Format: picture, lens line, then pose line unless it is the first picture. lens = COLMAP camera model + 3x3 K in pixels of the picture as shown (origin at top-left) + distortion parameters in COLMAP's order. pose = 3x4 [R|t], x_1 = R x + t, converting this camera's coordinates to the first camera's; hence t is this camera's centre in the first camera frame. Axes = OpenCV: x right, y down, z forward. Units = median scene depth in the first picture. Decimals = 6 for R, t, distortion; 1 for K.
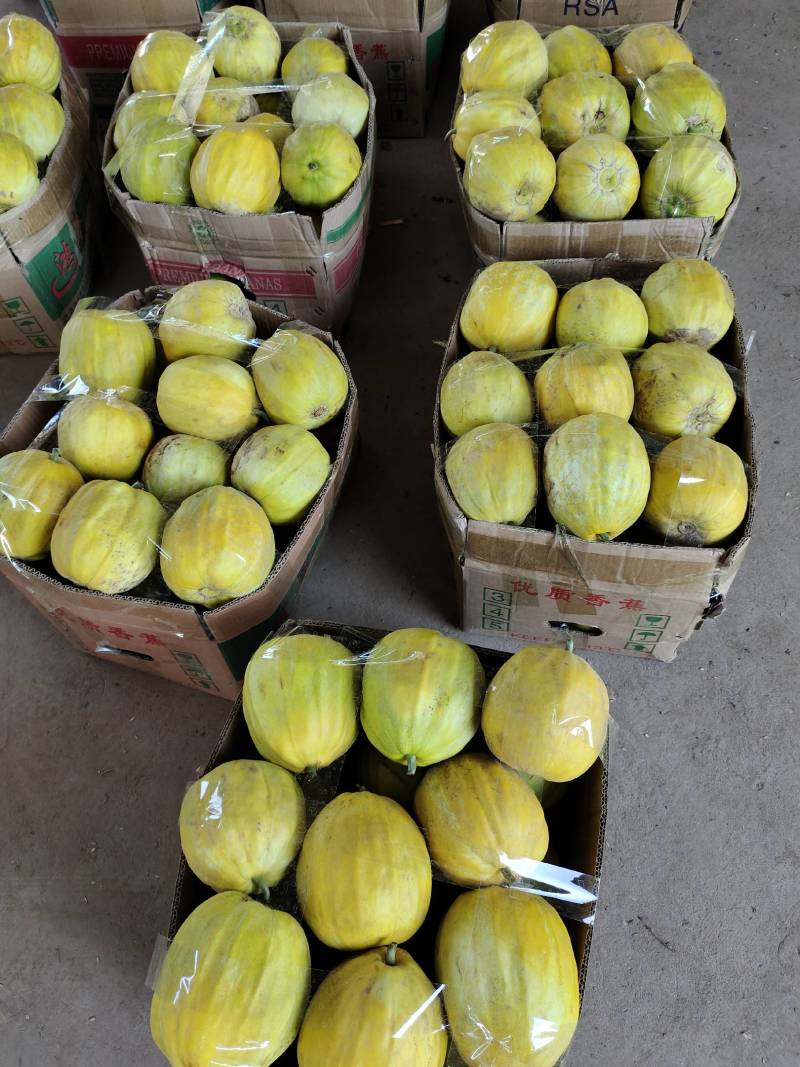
lens RADIAL K [[828.4, 0, 400.0], [0, 828.4, 533.5], [0, 0, 1]] dist [0.004724, -0.000632]
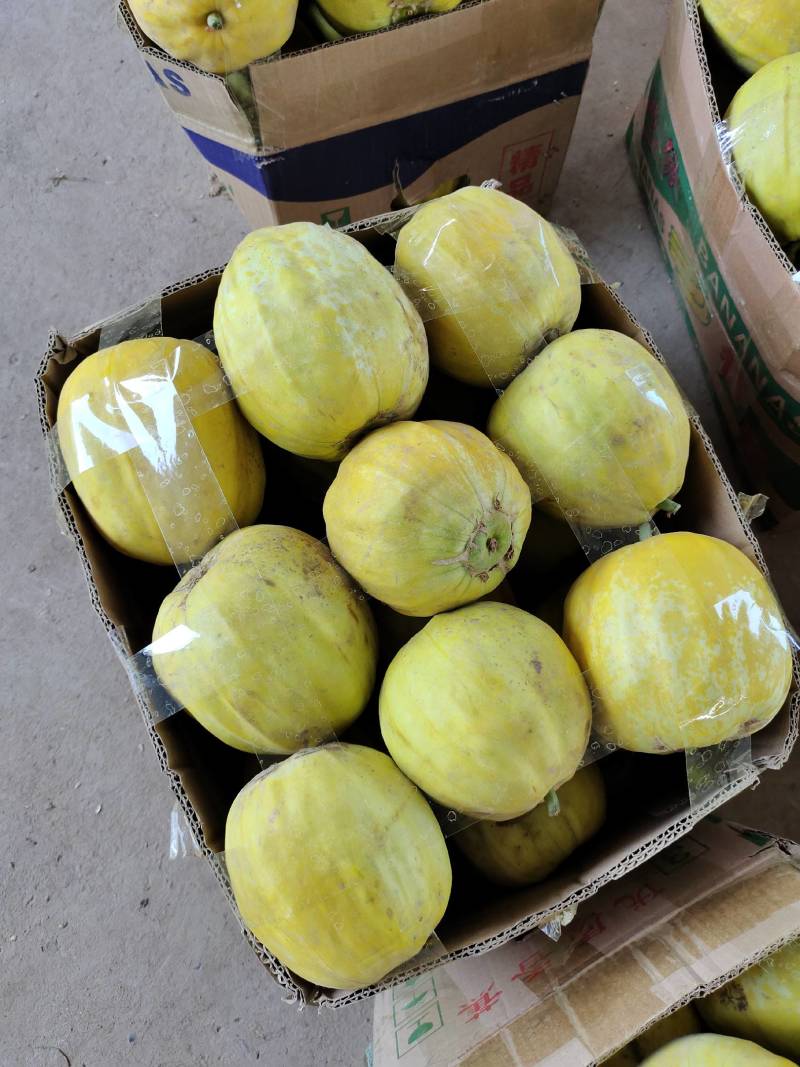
lens RADIAL K [[828.4, 0, 400.0], [0, 828.4, 533.5], [0, 0, 1]] dist [0.004724, -0.000632]
pose [[-0.844747, 0.532595, -0.052388, 0.259641], [-0.442701, -0.640436, 0.627580, -0.462160], [0.300695, 0.553339, 0.776787, 0.604701]]
